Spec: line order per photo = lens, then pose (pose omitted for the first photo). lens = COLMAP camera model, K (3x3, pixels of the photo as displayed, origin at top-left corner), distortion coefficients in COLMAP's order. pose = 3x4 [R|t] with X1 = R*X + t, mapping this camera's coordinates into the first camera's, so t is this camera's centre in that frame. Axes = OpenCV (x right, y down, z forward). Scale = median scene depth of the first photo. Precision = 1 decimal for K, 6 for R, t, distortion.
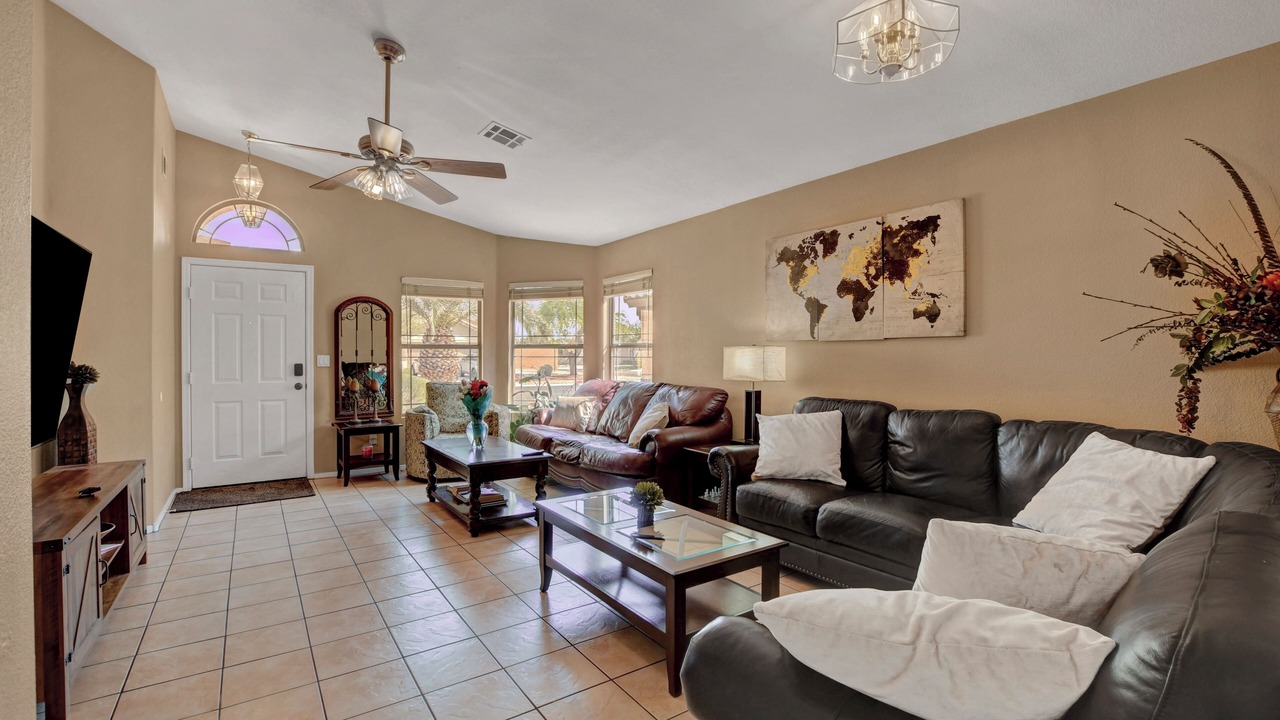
lens RADIAL K [[550.5, 0, 635.8], [0, 550.5, 353.0], [0, 0, 1]] dist [-0.000437, 0.000024]
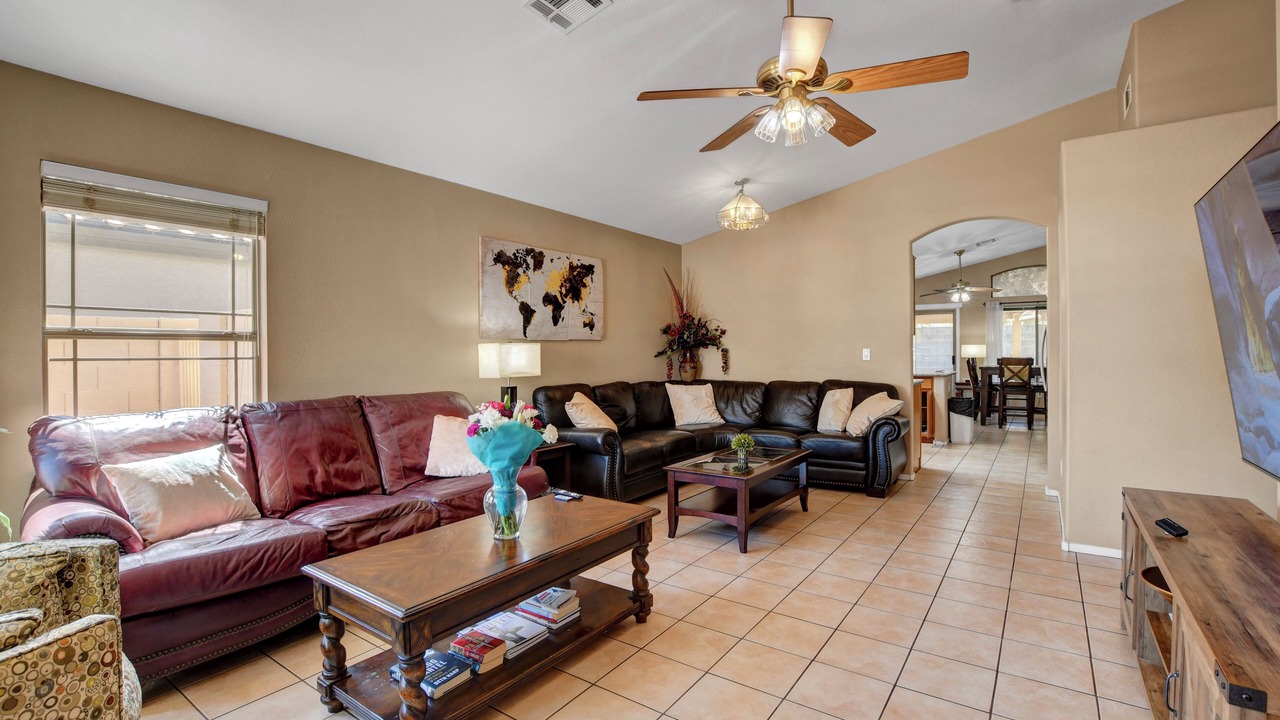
lens RADIAL K [[590.8, 0, 633.5], [0, 590.8, 355.0], [0, 0, 1]] dist [-0.029317, 0.001041]
pose [[-0.343005, 0.004194, 0.939324, -0.980989], [0.019360, 0.999809, 0.002605, 0.011785], [-0.939134, 0.019079, -0.343021, 1.290649]]
